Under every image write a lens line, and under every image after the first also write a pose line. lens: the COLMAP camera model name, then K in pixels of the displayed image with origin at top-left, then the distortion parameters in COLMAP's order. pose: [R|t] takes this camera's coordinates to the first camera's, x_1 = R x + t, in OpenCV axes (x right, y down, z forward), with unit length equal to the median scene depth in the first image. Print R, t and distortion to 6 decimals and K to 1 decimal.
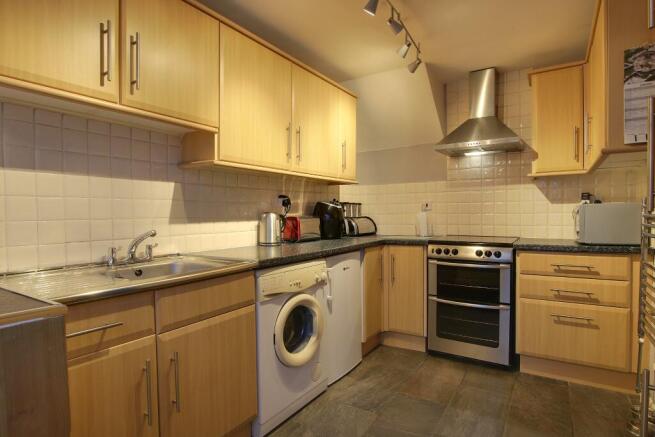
lens RADIAL K [[360.1, 0, 331.9], [0, 360.1, 220.3], [0, 0, 1]] dist [-0.003914, -0.000084]
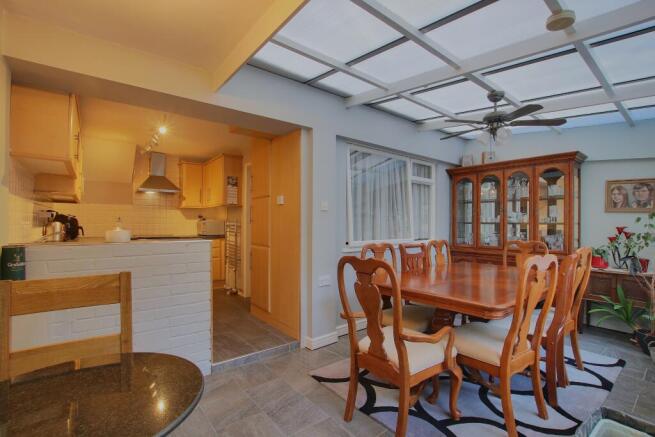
lens RADIAL K [[304.0, 0, 330.3], [0, 304.0, 221.9], [0, 0, 1]] dist [-0.017912, -0.000284]
pose [[0.319186, 0.015820, 0.947560, -1.031787], [0.007579, 0.999786, -0.019245, 0.014124], [-0.947662, 0.013324, 0.318997, -0.540432]]
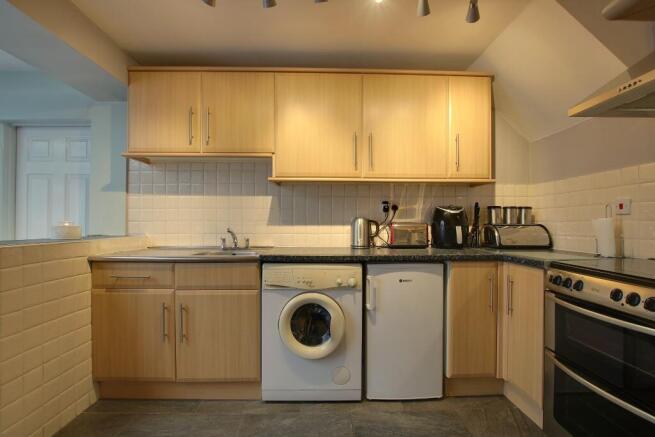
lens RADIAL K [[304.0, 0, 329.7], [0, 304.0, 220.5], [0, 0, 1]] dist [-0.017912, -0.000284]
pose [[0.553483, 0.004033, -0.832851, 0.563767], [-0.024696, 0.999628, -0.011571, -0.000567], [0.832494, 0.026973, 0.553376, 0.436610]]
